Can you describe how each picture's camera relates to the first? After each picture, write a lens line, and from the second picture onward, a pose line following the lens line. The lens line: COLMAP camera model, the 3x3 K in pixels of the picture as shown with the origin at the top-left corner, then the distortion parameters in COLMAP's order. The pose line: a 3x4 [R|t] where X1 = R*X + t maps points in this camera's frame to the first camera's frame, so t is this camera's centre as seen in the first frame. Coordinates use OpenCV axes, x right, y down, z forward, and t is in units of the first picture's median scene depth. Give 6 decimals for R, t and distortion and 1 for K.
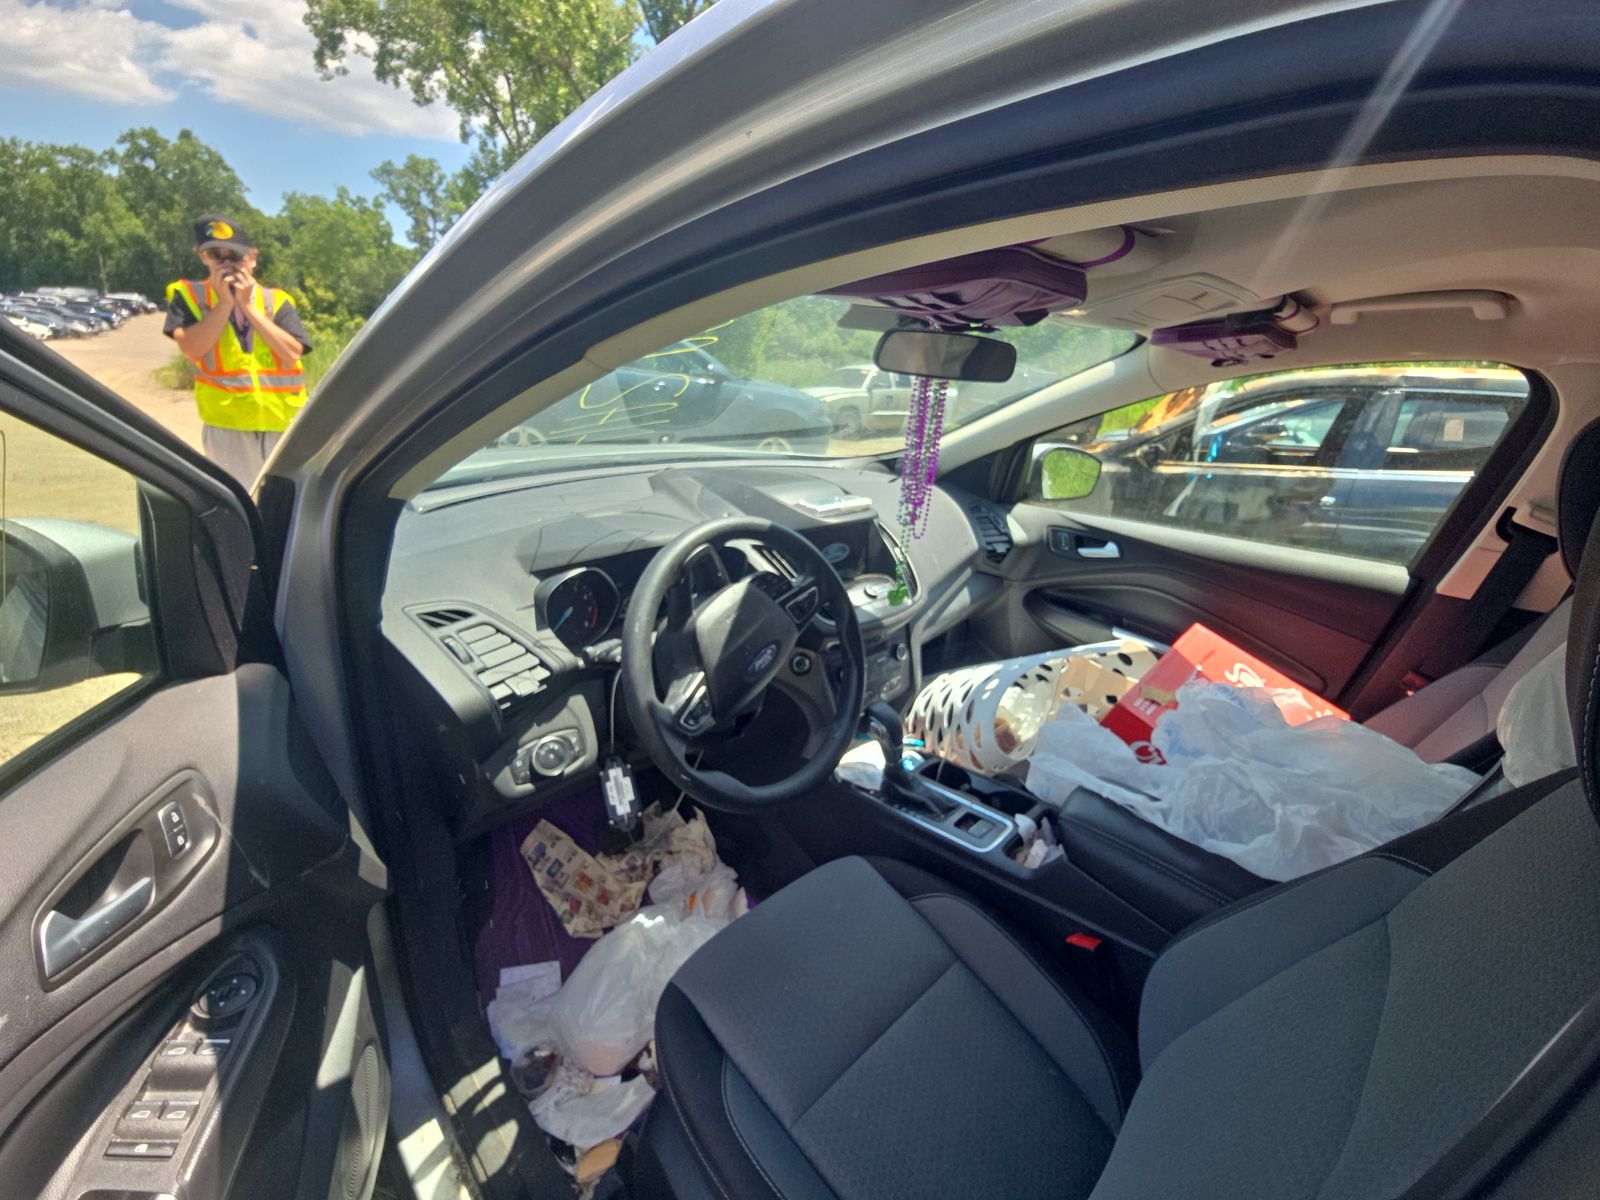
lens RADIAL K [[657.9, 0, 806.1], [0, 657.9, 595.0], [0, 0, 1]] dist [0.009693, -0.008390]
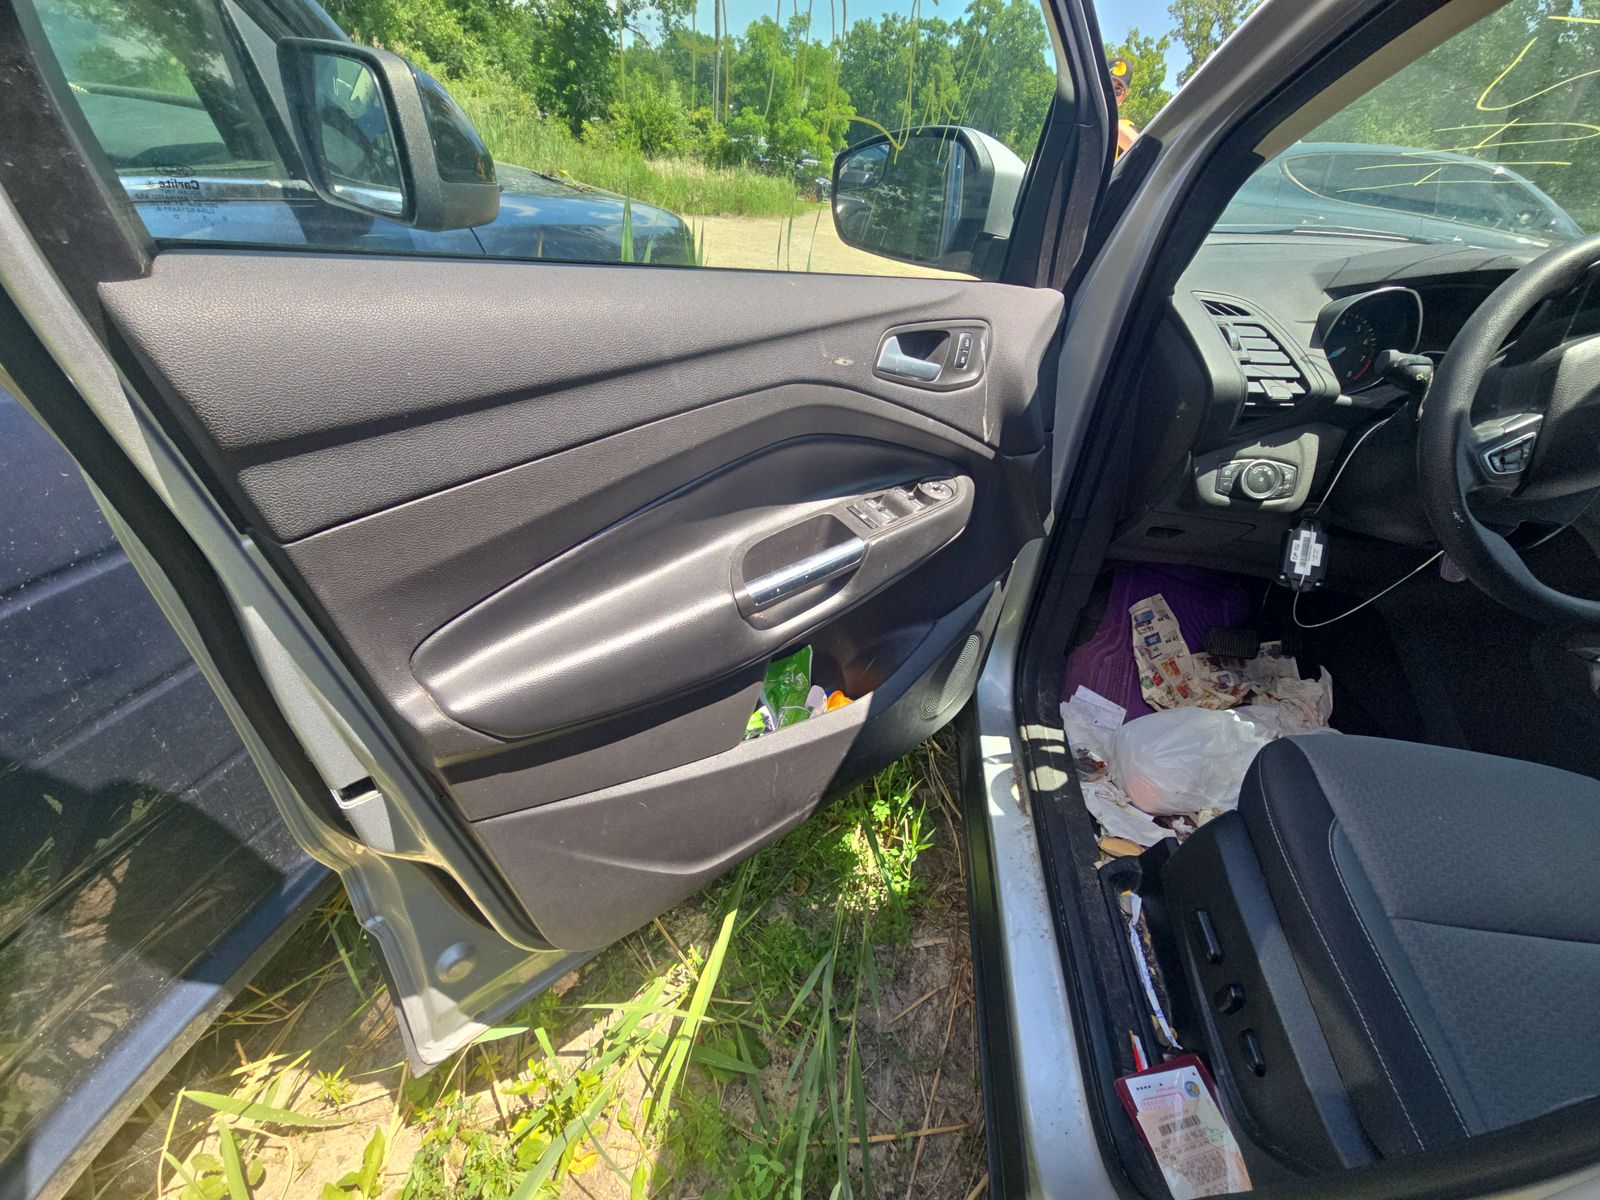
lens RADIAL K [[657.9, 0, 805.3], [0, 657.9, 603.7], [0, 0, 1]] dist [0.009693, -0.008390]
pose [[0.615489, 0.419970, -0.666933, -0.052338], [-0.295676, 0.907439, 0.298548, 0.221405], [0.730581, 0.013444, 0.682693, -0.103199]]
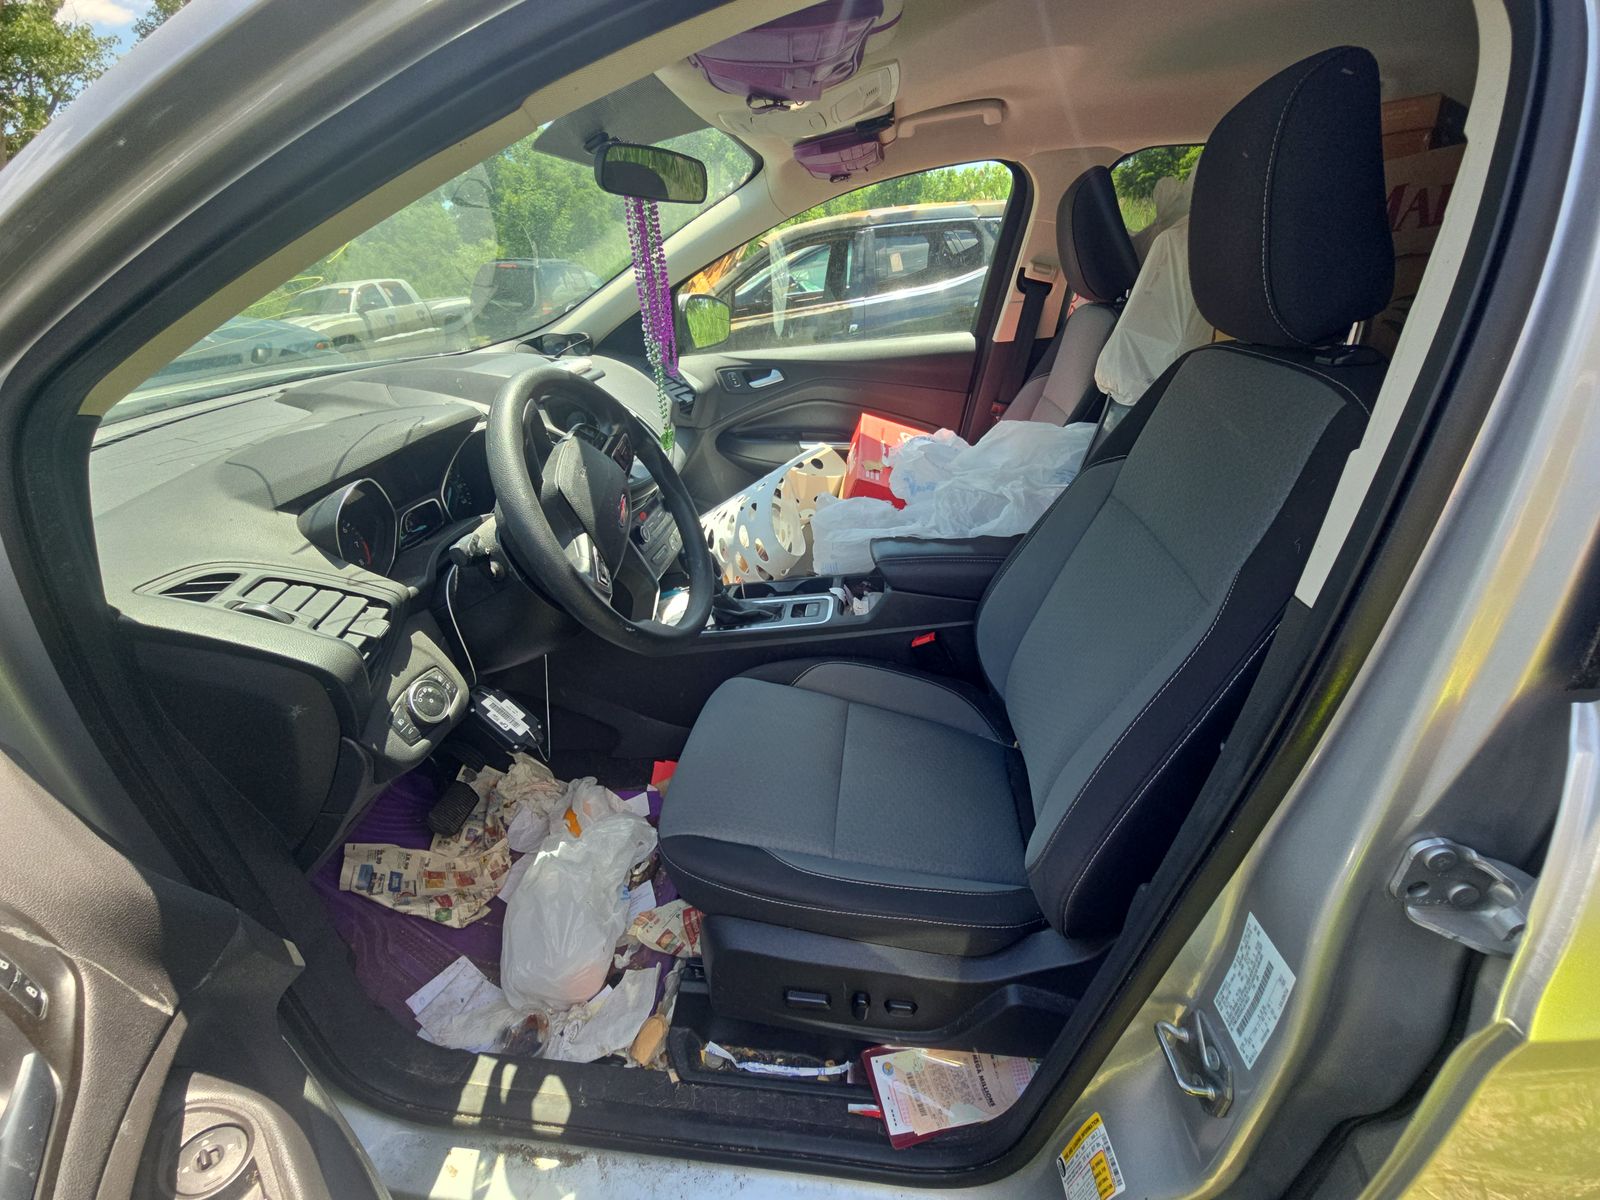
lens RADIAL K [[657.9, 0, 800.2], [0, 657.9, 592.4], [0, 0, 1]] dist [0.009693, -0.008390]
pose [[0.776240, -0.376720, 0.505503, -0.273330], [0.308969, 0.926258, 0.215836, 0.056242], [-0.549536, -0.011356, 0.835393, 0.030034]]
